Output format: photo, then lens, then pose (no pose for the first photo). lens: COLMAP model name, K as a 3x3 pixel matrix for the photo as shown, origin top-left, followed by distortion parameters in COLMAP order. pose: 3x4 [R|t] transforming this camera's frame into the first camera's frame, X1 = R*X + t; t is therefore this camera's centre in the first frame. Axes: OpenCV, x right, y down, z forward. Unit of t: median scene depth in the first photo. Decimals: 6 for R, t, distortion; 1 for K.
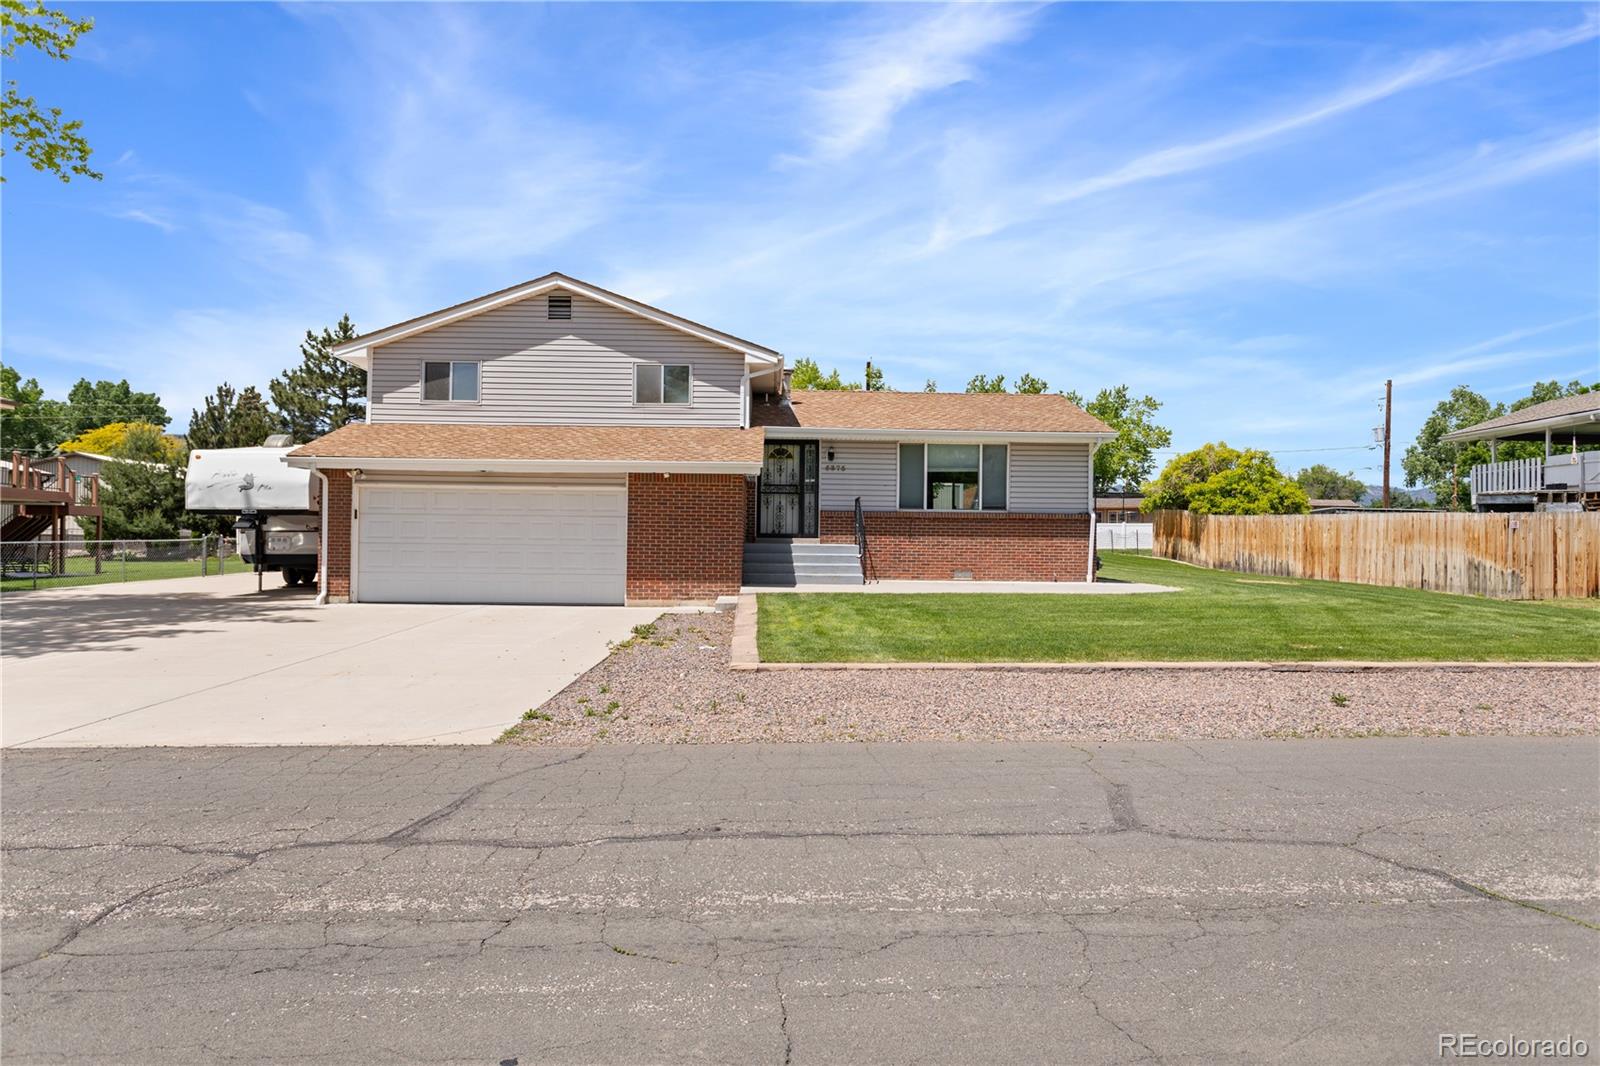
lens RADIAL K [[999.2, 0, 800.0], [0, 999.2, 533.0], [0, 0, 1]] dist [-0.005427, -0.001573]
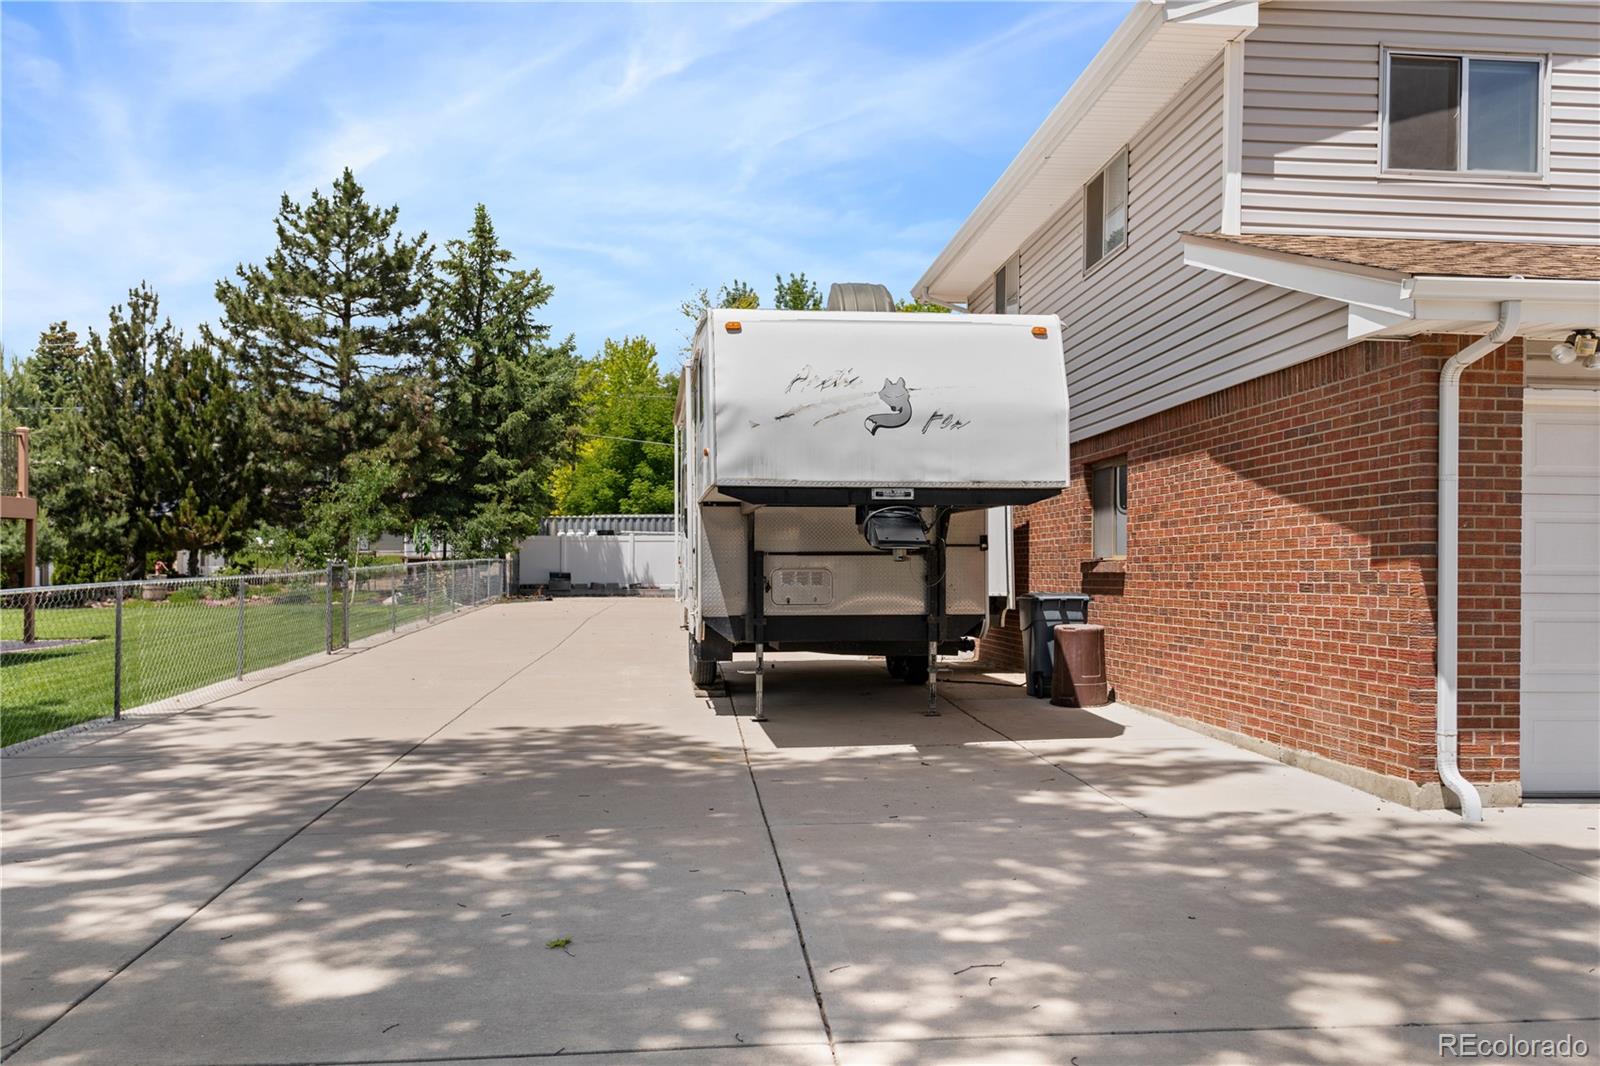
lens RADIAL K [[1330.2, 0, 796.1], [0, 1330.2, 569.9], [0, 0, 1]] dist [0.008547, 0.004748]
pose [[0.998000, 0.000069, 0.063218, -0.581806], [-0.000787, 0.999935, 0.011339, -0.001330], [-0.063213, -0.011366, 0.997935, 0.533639]]
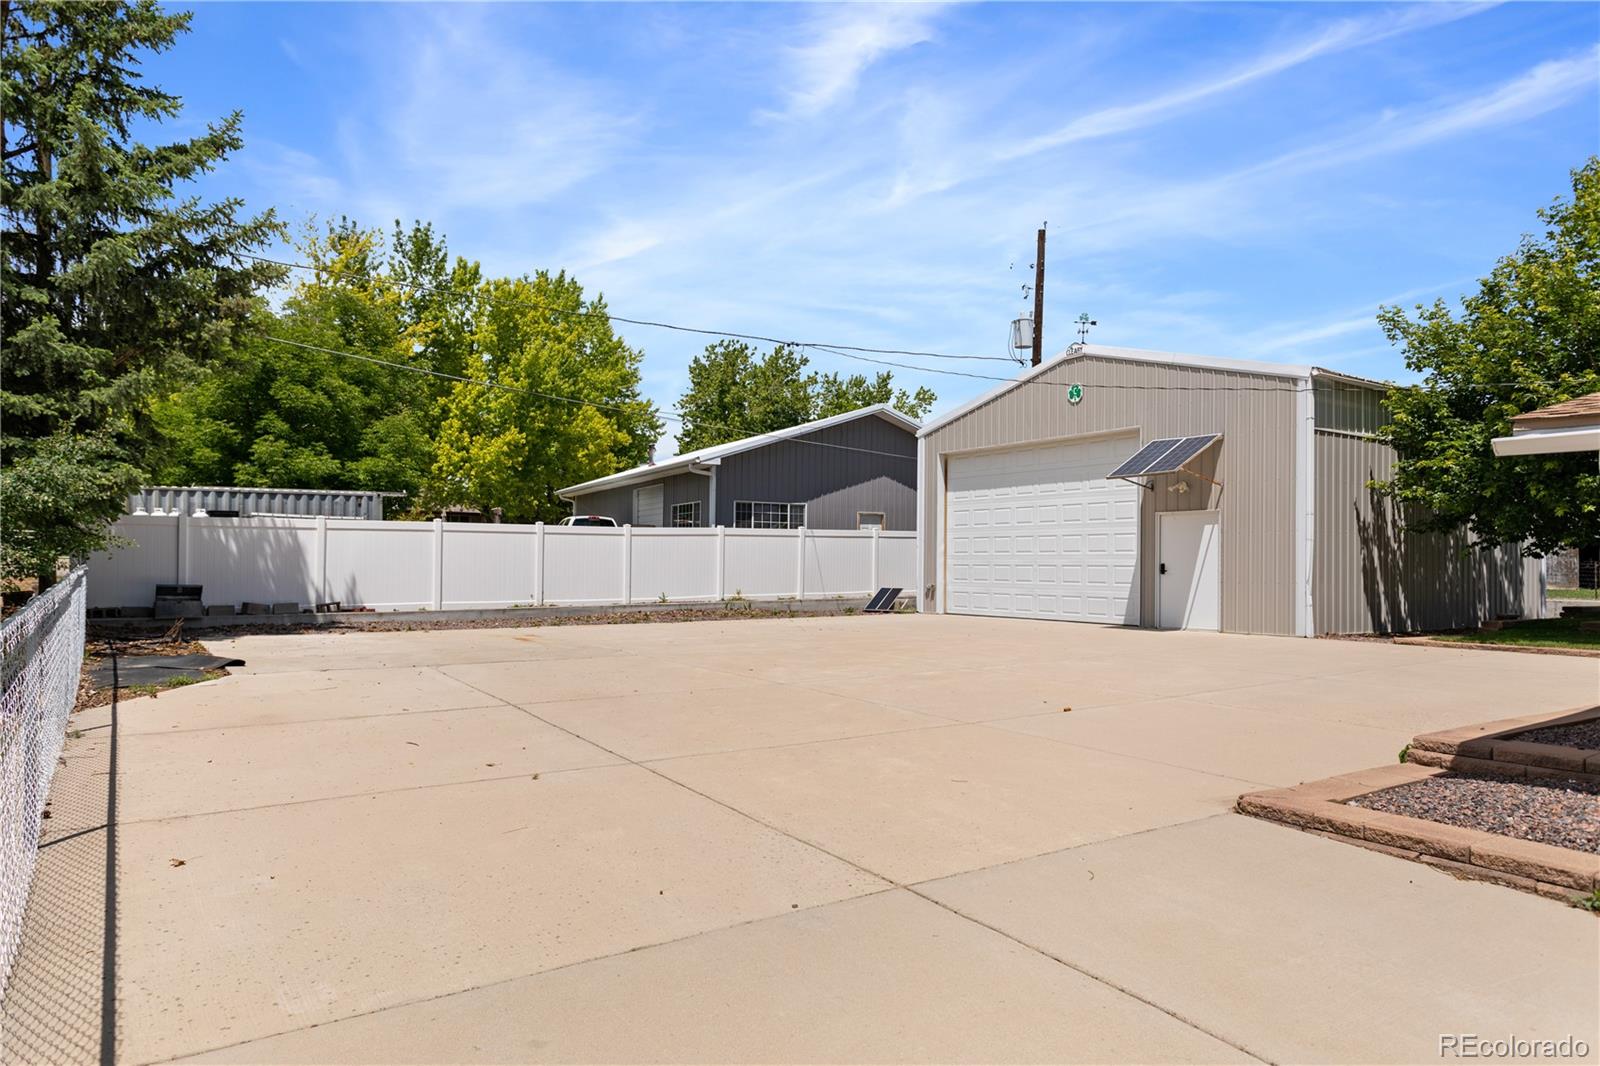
lens RADIAL K [[1011.4, 0, 801.3], [0, 1011.4, 550.9], [0, 0, 1]] dist [0.002452, 0.001558]
pose [[0.851851, 0.007429, 0.523731, -0.817883], [-0.009421, 0.999955, 0.001139, -0.007417], [-0.523699, -0.005904, 0.851883, 1.641429]]
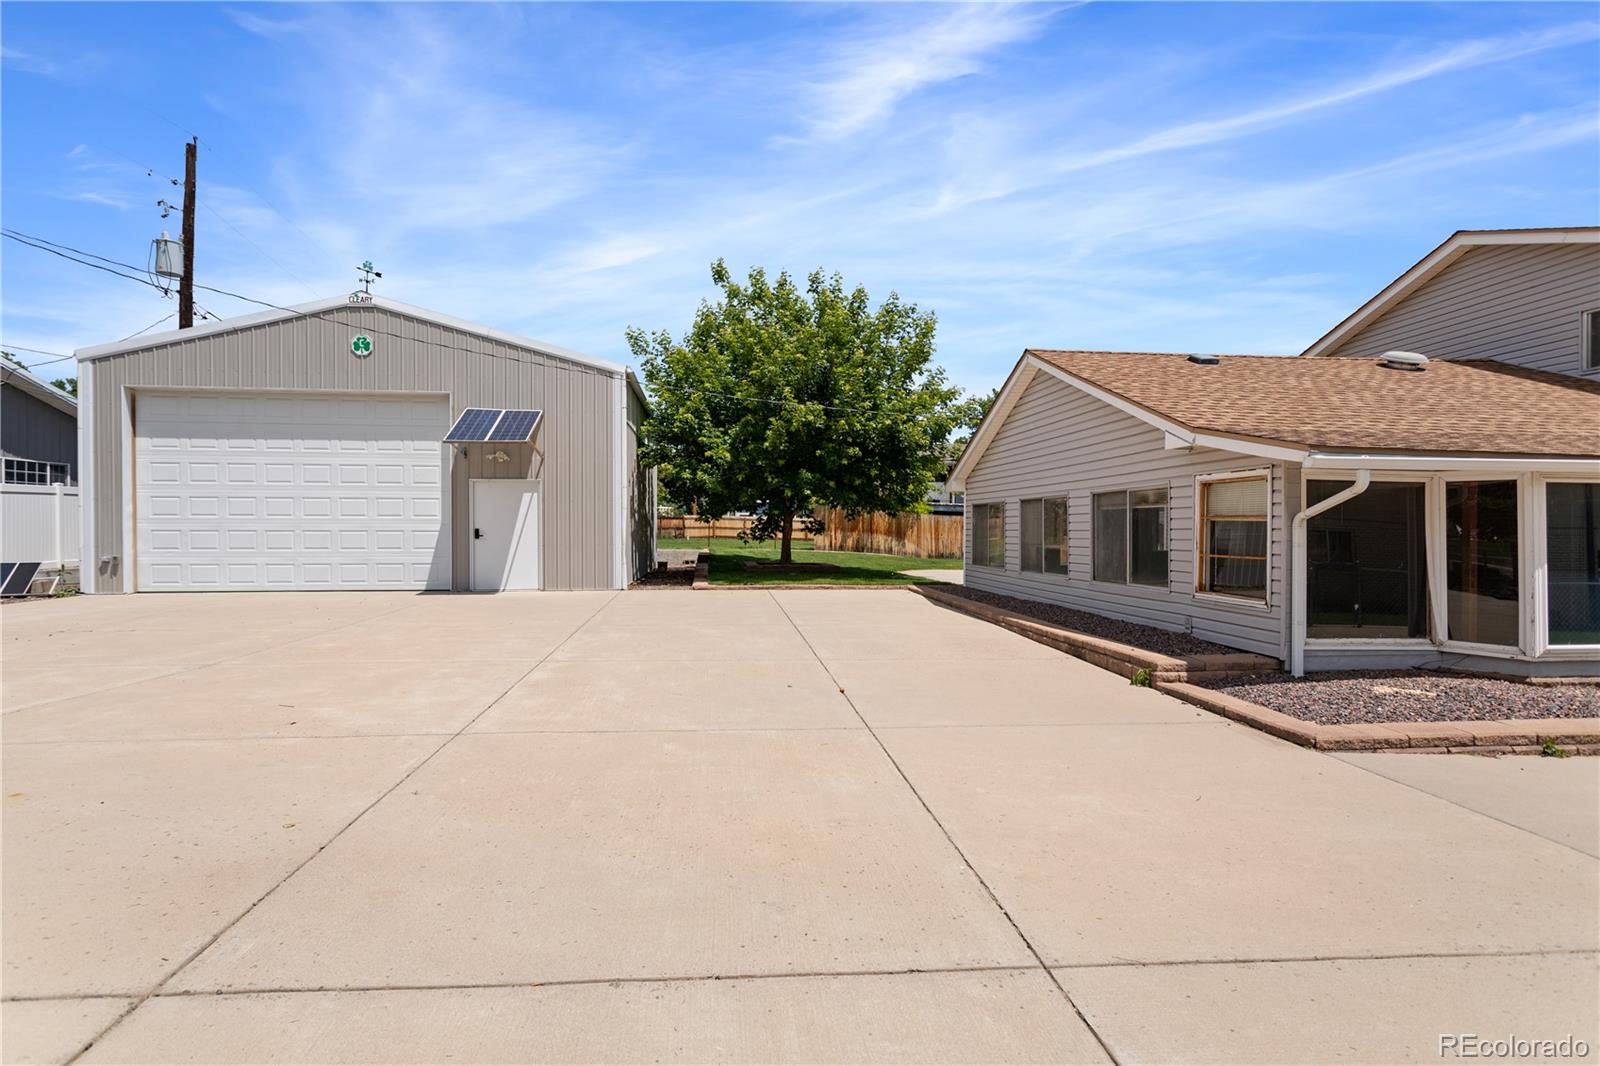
lens RADIAL K [[788.3, 0, 800.0], [0, 788.3, 533.0], [0, 0, 1]] dist [0.001833, -0.000076]
pose [[-0.070995, -0.016103, 0.997347, -0.818806], [-0.017335, 0.999739, 0.014907, -0.009814], [-0.997326, -0.016231, -0.071256, 1.954516]]
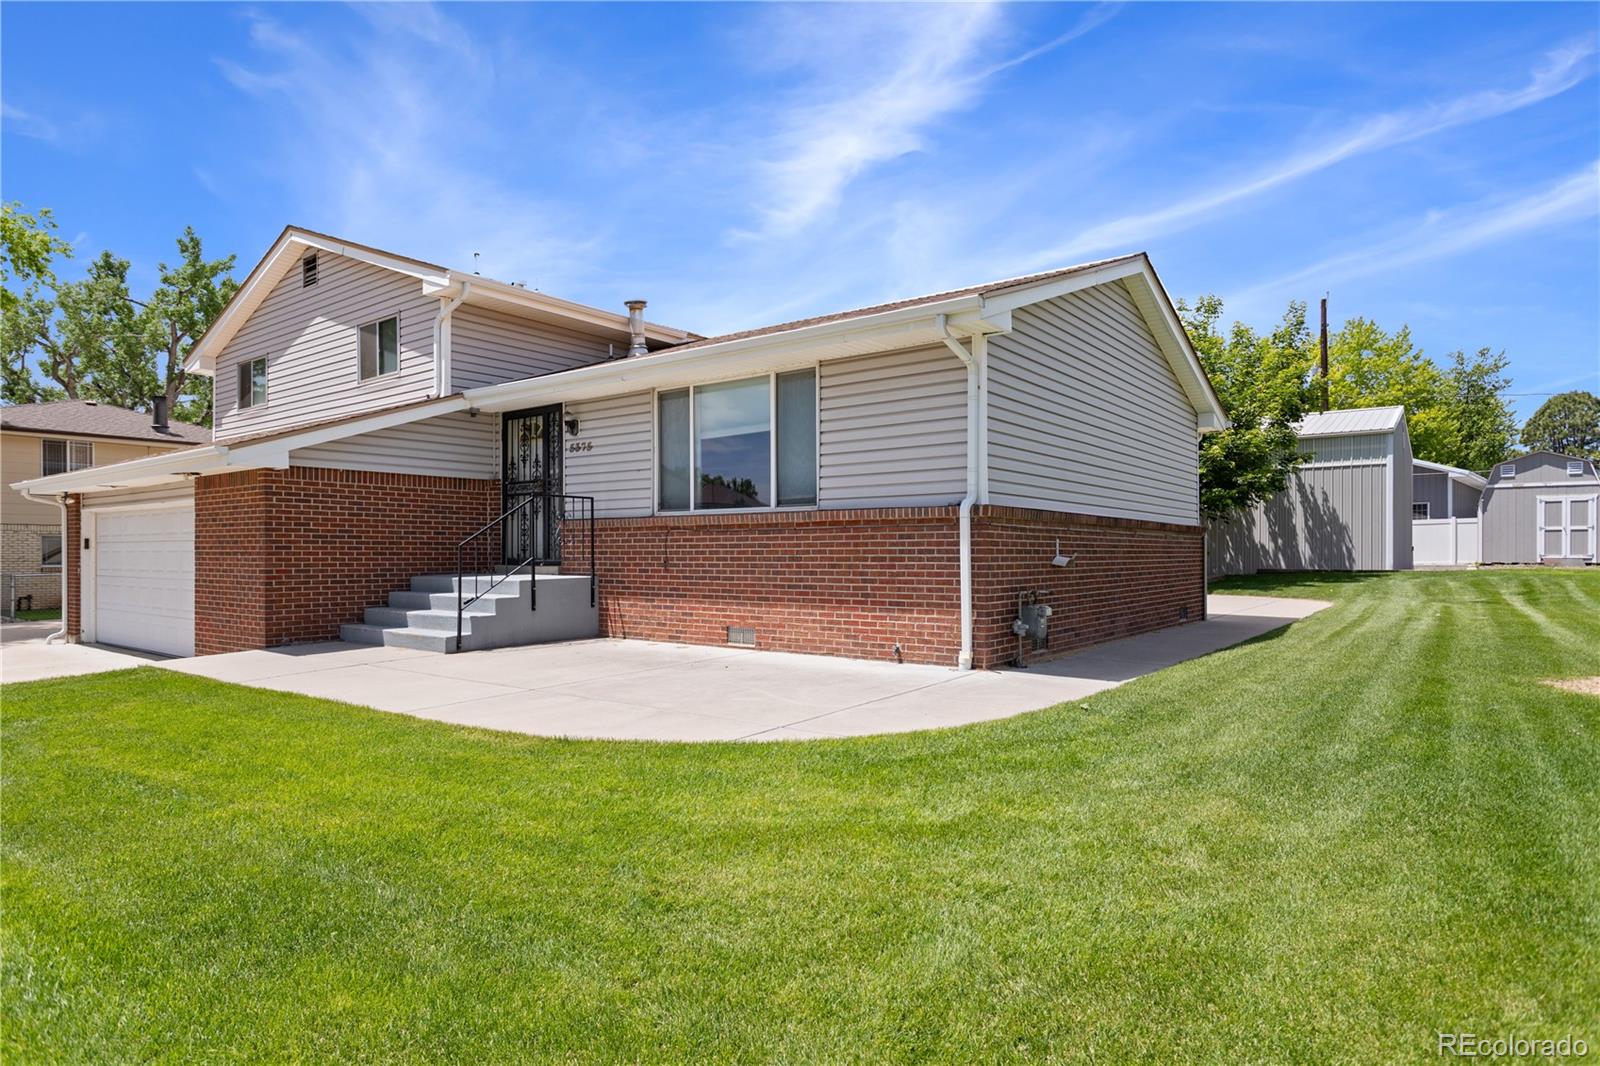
lens RADIAL K [[899.7, 0, 800.0], [0, 899.7, 533.0], [0, 0, 1]] dist [0.000920, -0.000032]
pose [[0.778441, -0.025613, -0.627195, 0.471491], [0.020801, 0.999671, -0.015006, -0.003292], [0.627373, -0.001365, 0.778717, 0.666540]]
